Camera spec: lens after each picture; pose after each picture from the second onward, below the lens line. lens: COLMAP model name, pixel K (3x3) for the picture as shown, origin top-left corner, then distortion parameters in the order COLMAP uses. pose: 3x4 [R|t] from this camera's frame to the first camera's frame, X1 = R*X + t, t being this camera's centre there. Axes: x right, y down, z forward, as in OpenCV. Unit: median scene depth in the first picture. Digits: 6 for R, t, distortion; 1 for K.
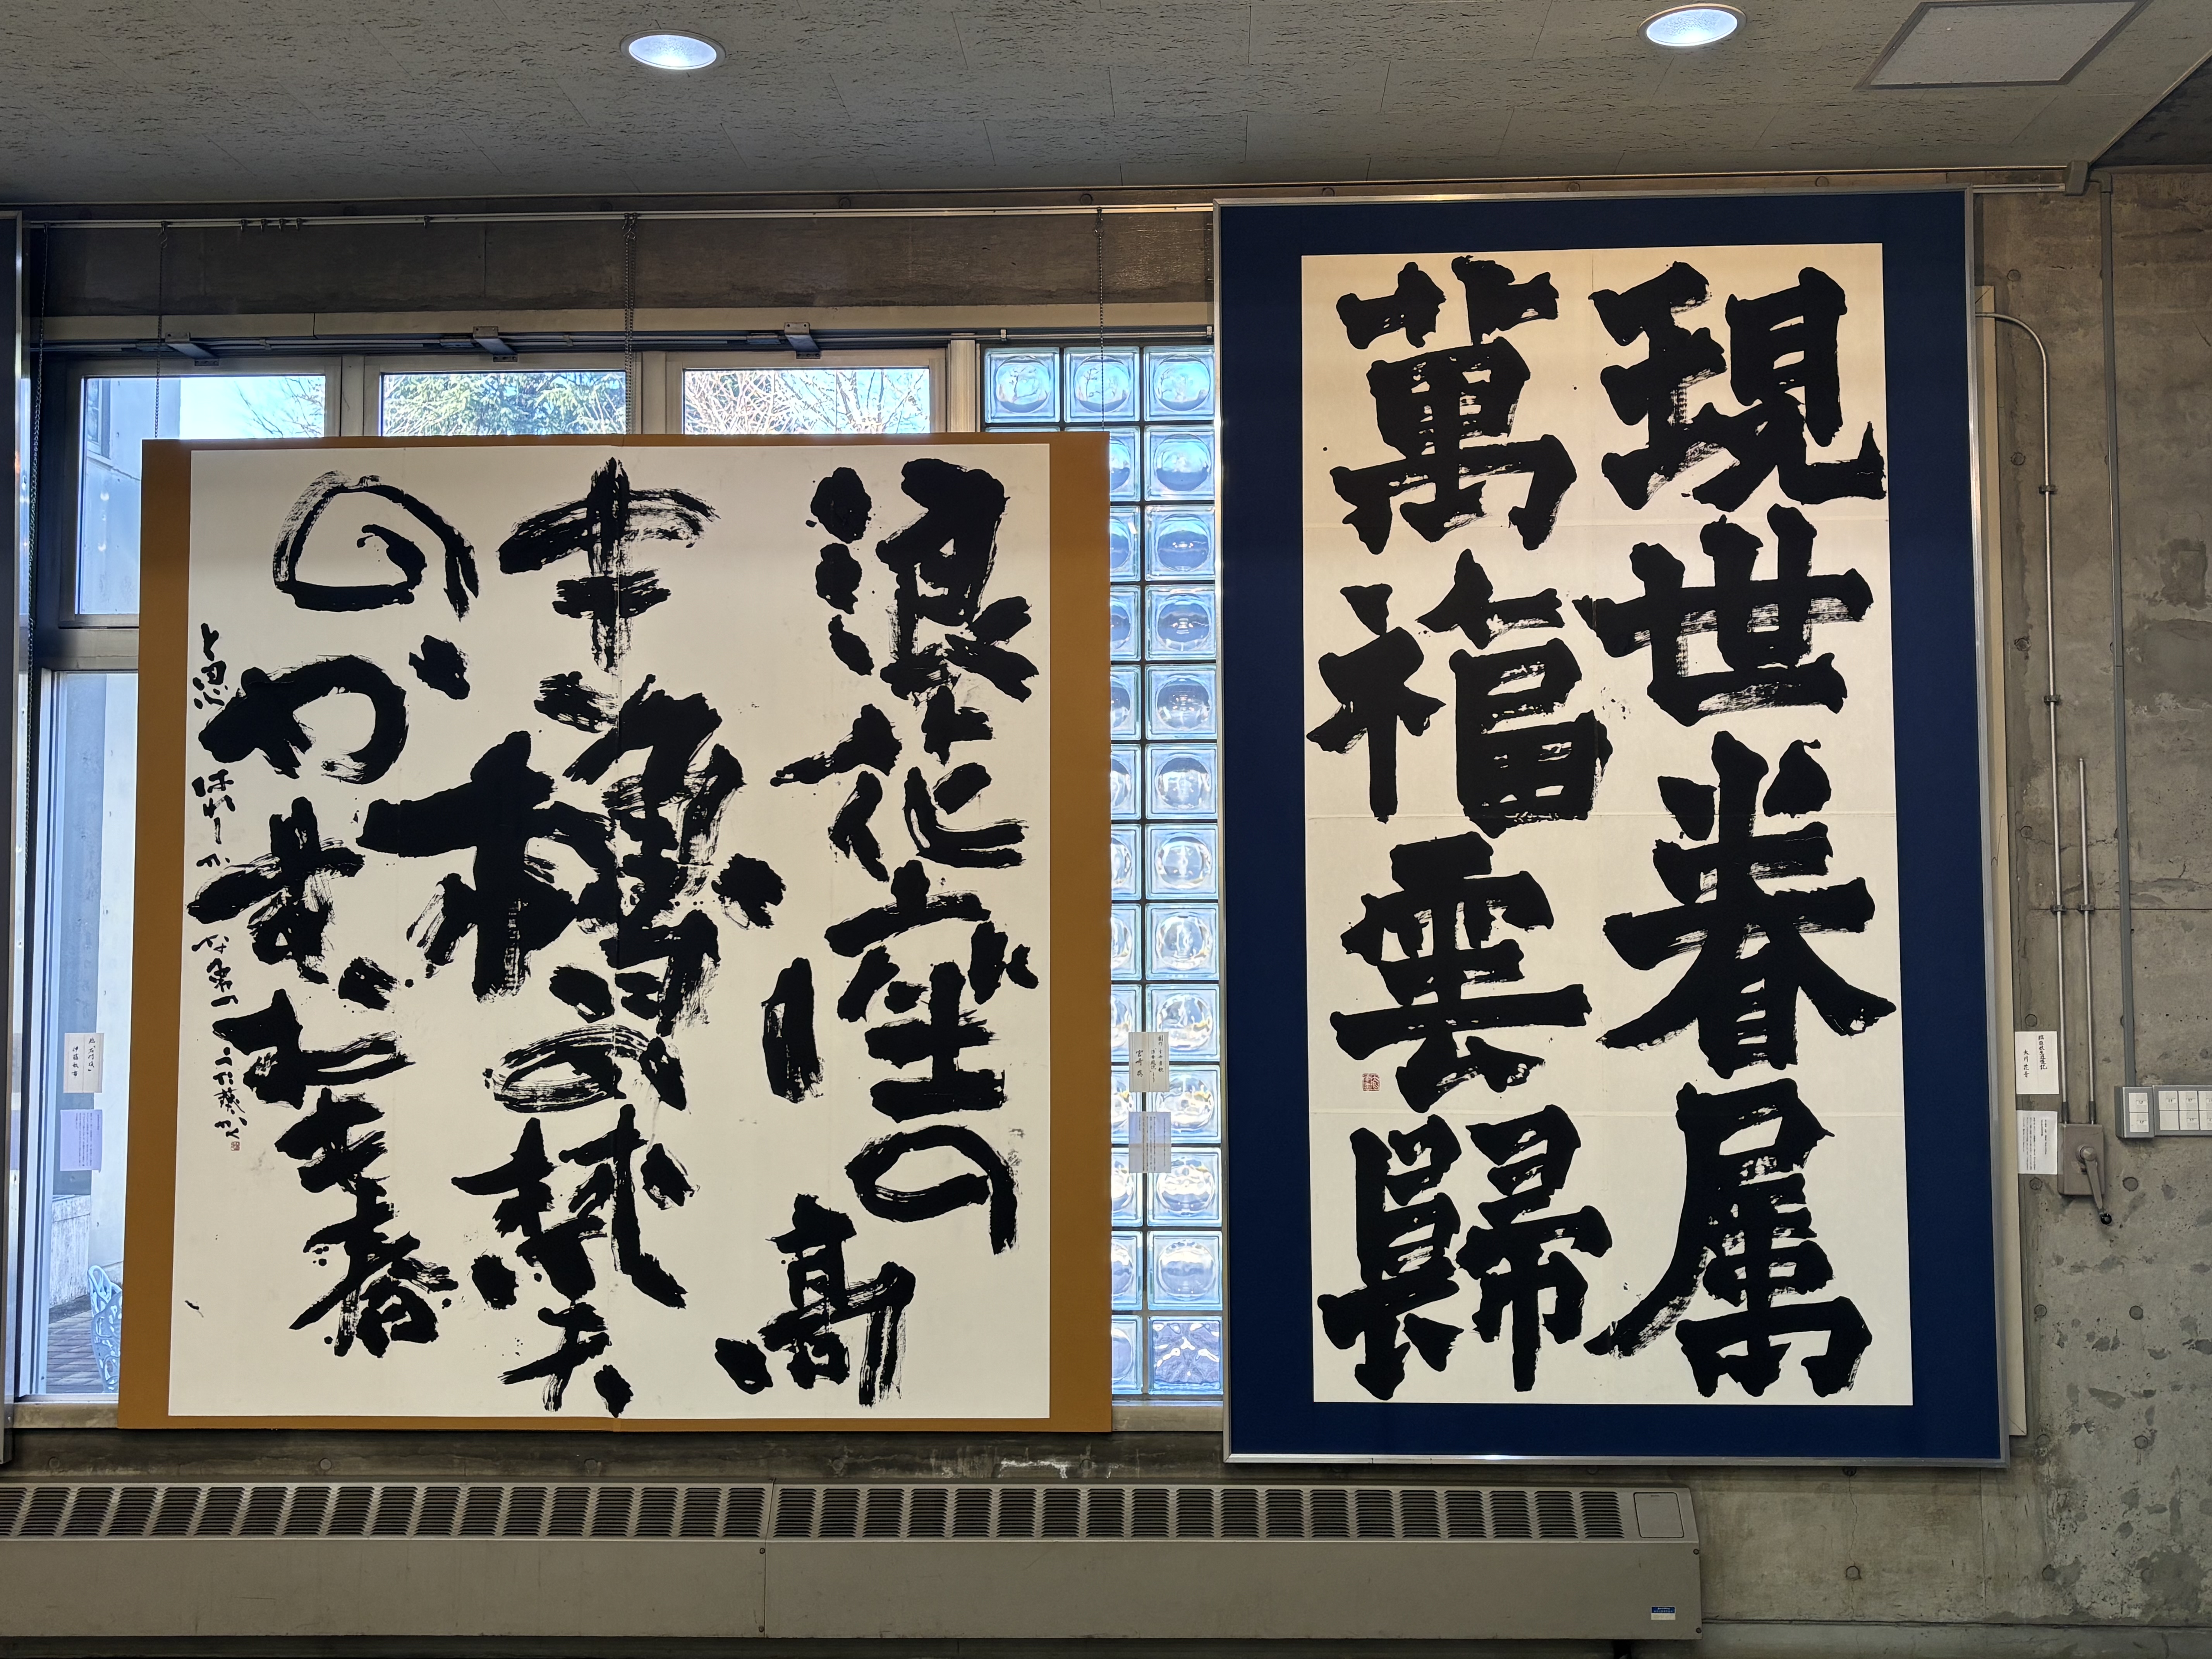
lens RADIAL K [[2243.1, 0, 1106.0], [0, 2243.1, 829.5], [0, 0, 1]] dist [0.000670, 0.002697]
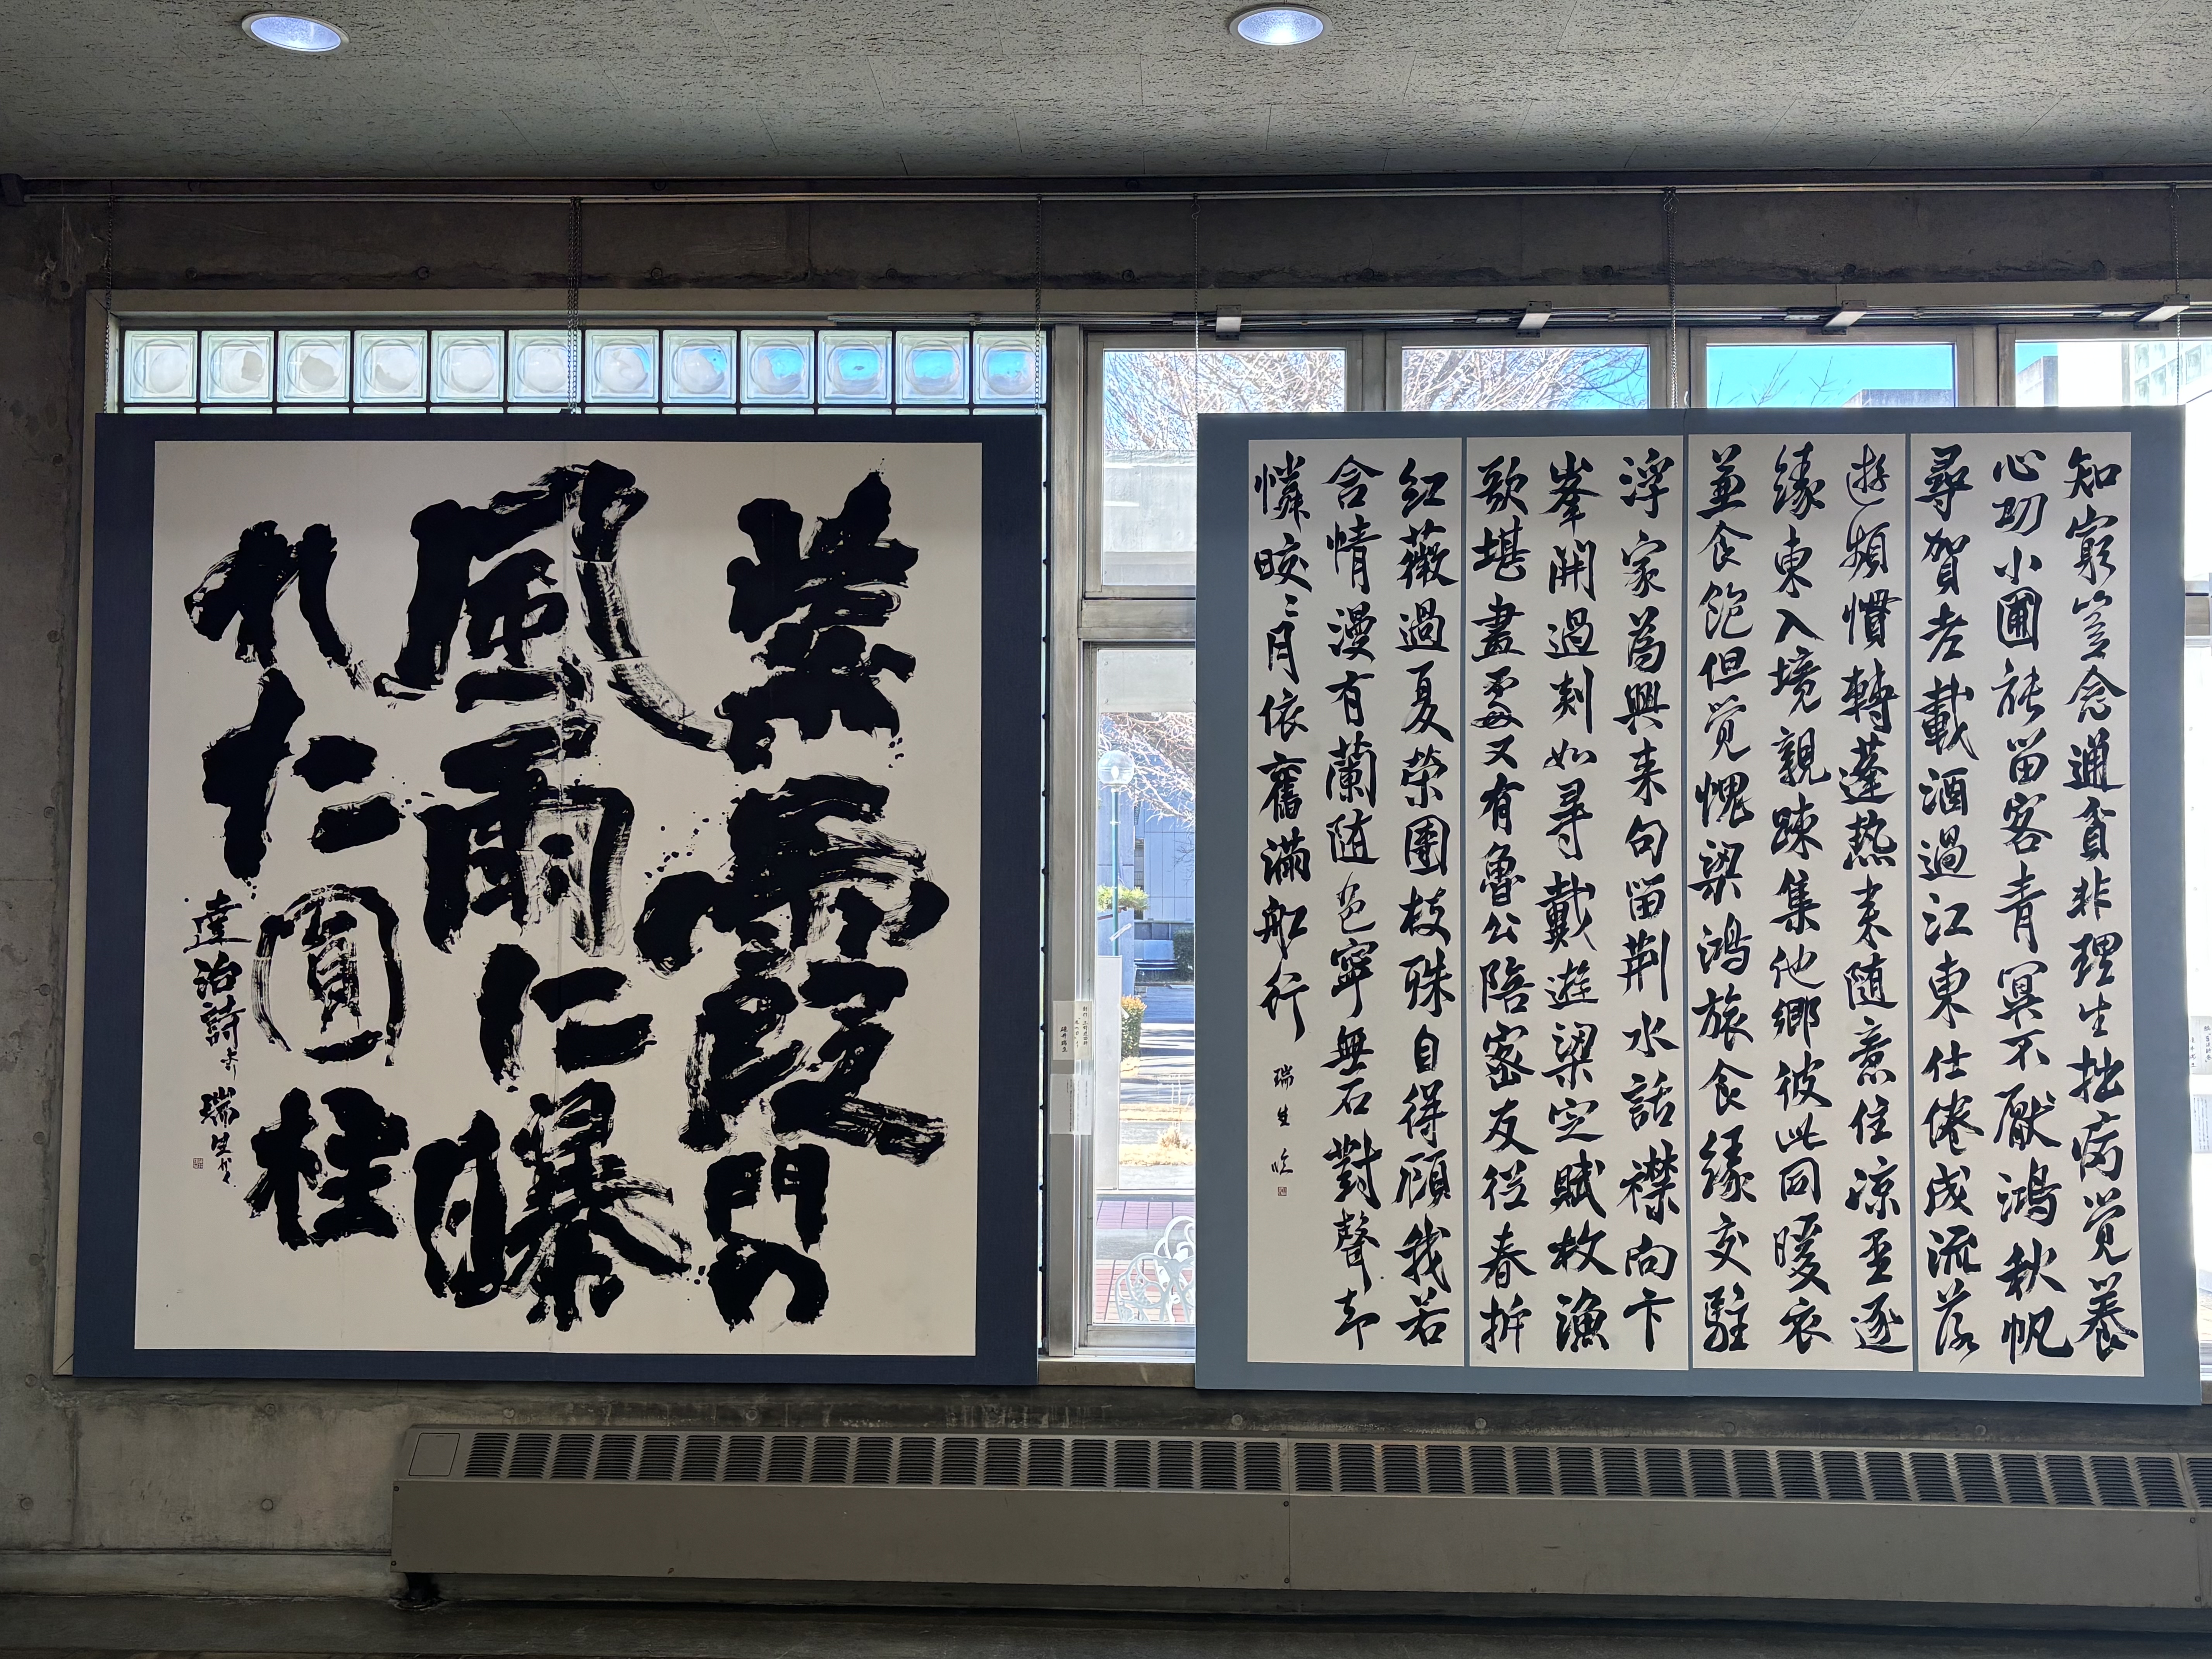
lens RADIAL K [[2192.4, 0, 1106.0], [0, 2192.4, 829.5], [0, 0, 1]] dist [0.016818, 0.010755]
pose [[0.999722, 0.006512, -0.022655, -0.299171], [-0.006182, 0.999874, 0.014595, 0.000271], [0.022747, -0.014451, 0.999637, 0.002533]]
